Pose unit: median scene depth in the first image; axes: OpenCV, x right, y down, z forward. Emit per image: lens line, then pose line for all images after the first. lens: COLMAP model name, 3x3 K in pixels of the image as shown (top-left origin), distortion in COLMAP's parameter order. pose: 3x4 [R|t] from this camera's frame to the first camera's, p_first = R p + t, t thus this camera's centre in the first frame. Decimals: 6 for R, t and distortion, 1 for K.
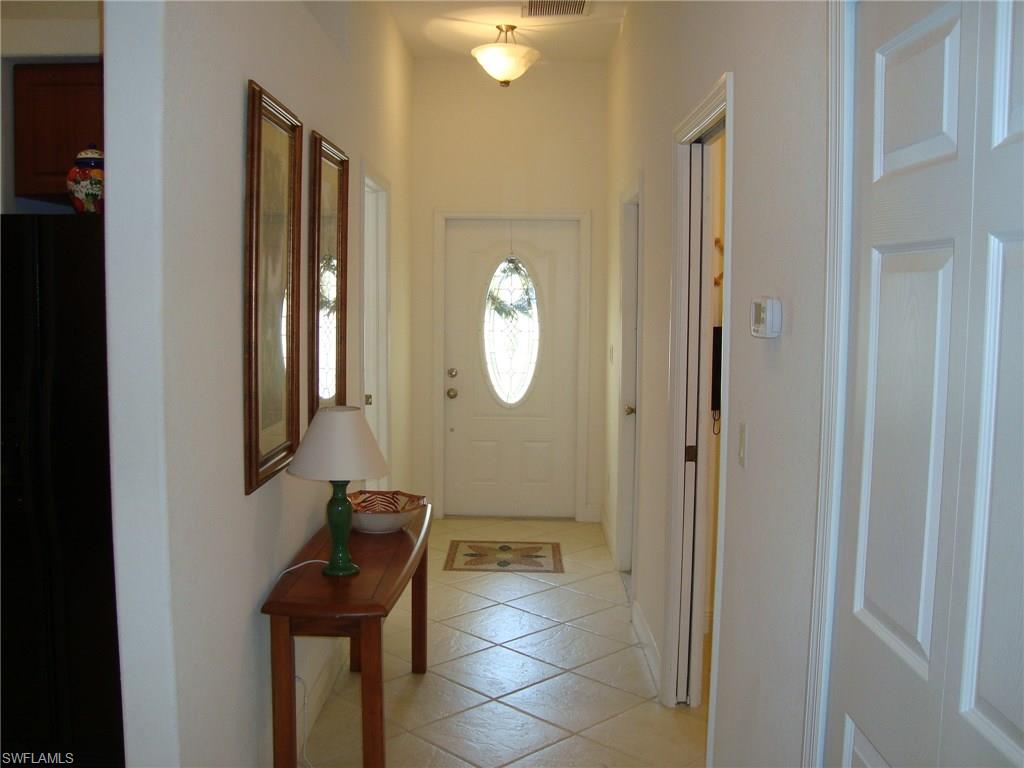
lens RADIAL K [[993.2, 0, 512.0], [0, 993.2, 384.0], [0, 0, 1]] dist [-0.212783, 0.214937]
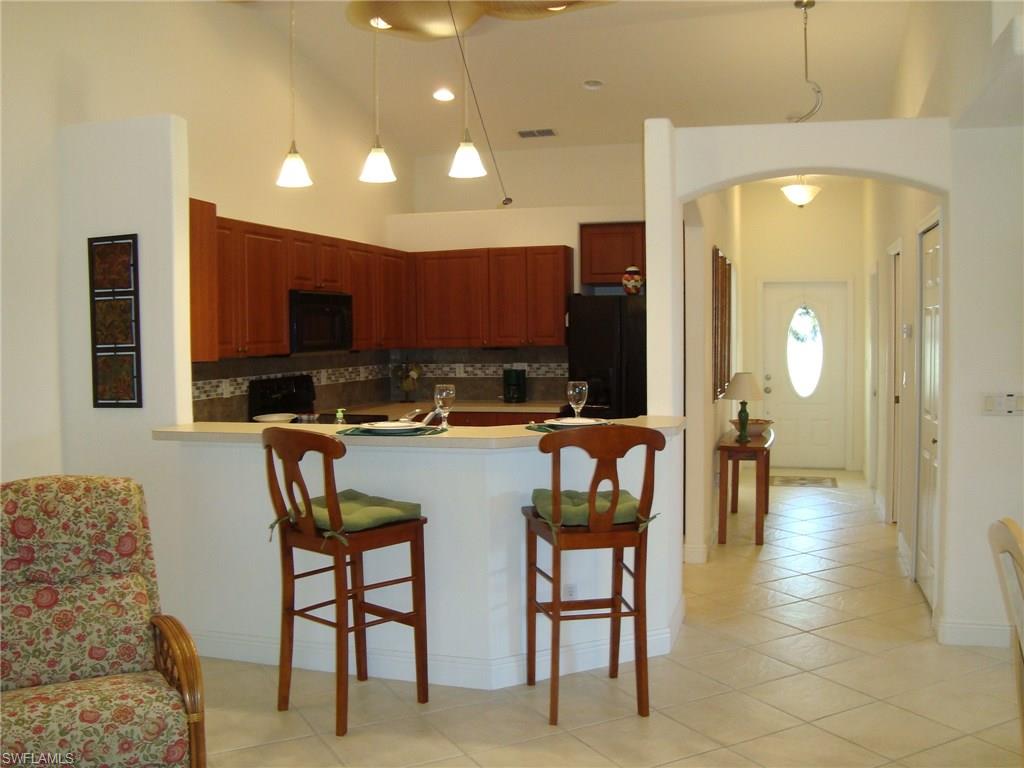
lens RADIAL K [[993.2, 0, 512.0], [0, 993.2, 384.0], [0, 0, 1]] dist [-0.212783, 0.214937]
pose [[0.962869, -0.005455, -0.269915, -0.033622], [-0.005822, 0.999144, -0.040961, 0.073386], [0.269908, 0.041012, 0.962012, -0.707764]]
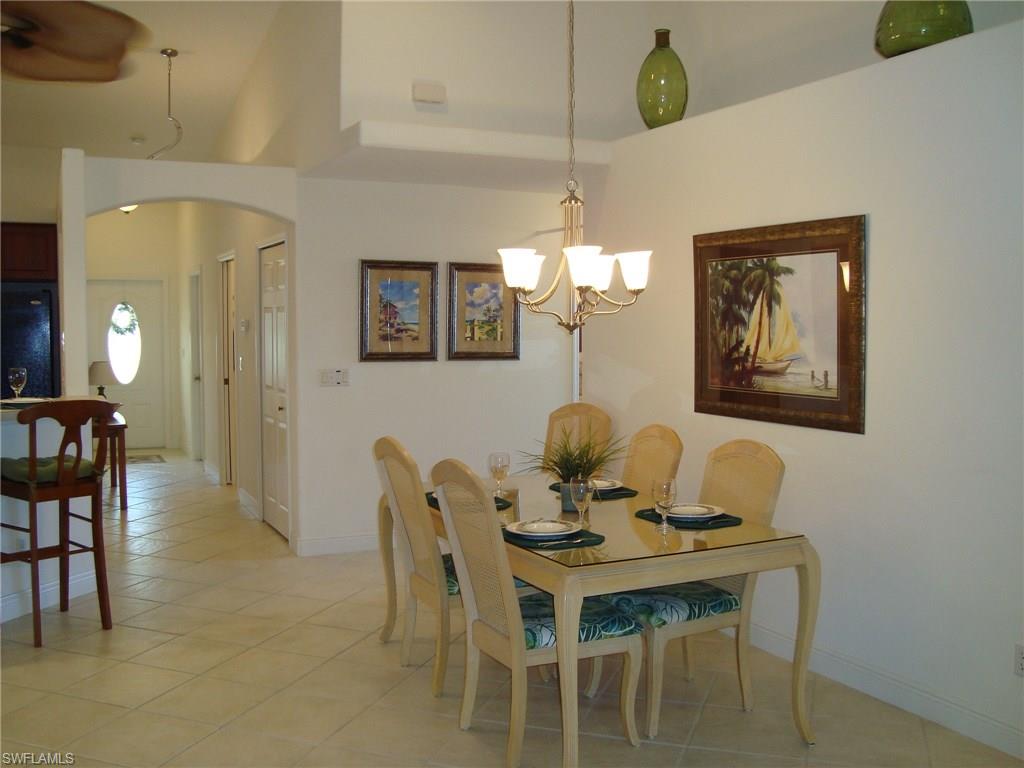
lens RADIAL K [[993.2, 0, 512.0], [0, 993.2, 384.0], [0, 0, 1]] dist [-0.212783, 0.214937]
pose [[0.895069, -0.035005, 0.444551, -0.162817], [0.047498, 0.998727, -0.016992, 0.089632], [-0.443391, 0.036324, 0.895592, -0.924074]]
